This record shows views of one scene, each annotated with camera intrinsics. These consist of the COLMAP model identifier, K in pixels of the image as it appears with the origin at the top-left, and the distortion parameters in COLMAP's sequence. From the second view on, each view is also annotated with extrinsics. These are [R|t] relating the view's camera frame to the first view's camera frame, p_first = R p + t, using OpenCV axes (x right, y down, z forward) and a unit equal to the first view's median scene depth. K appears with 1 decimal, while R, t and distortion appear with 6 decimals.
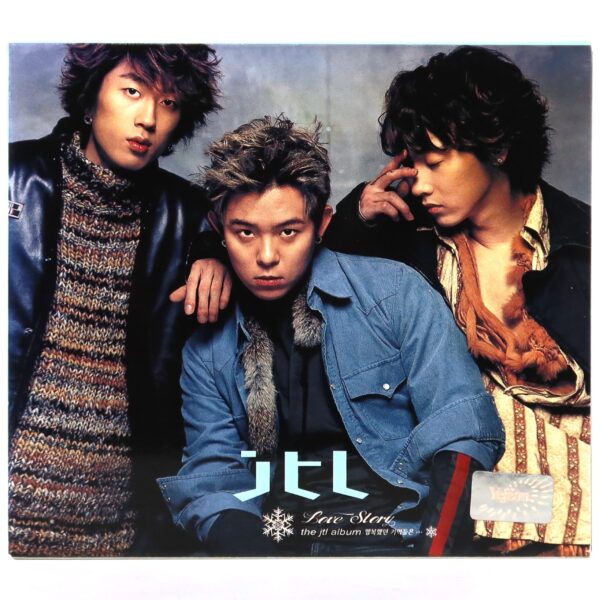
lens RADIAL K [[1562.0, 0, 298.6], [0, 1562.0, 299.3], [0, 0, 1]] dist [0.027556, 0.000000]
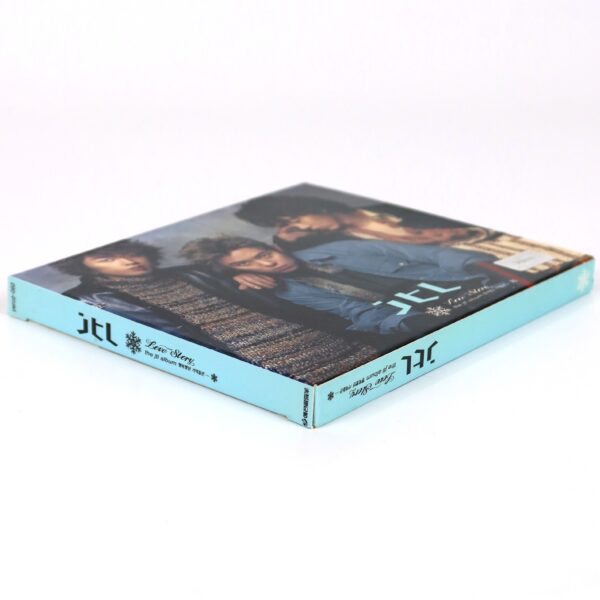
lens RADIAL K [[1562.0, 0, 298.9], [0, 1562.0, 300.0], [0, 0, 1]] dist [0.027556, 0.000000]
pose [[0.651768, -0.261721, 0.711829, -0.945906], [0.758372, 0.235265, -0.607883, 0.798276], [-0.008373, 0.936030, 0.351820, 0.565704]]
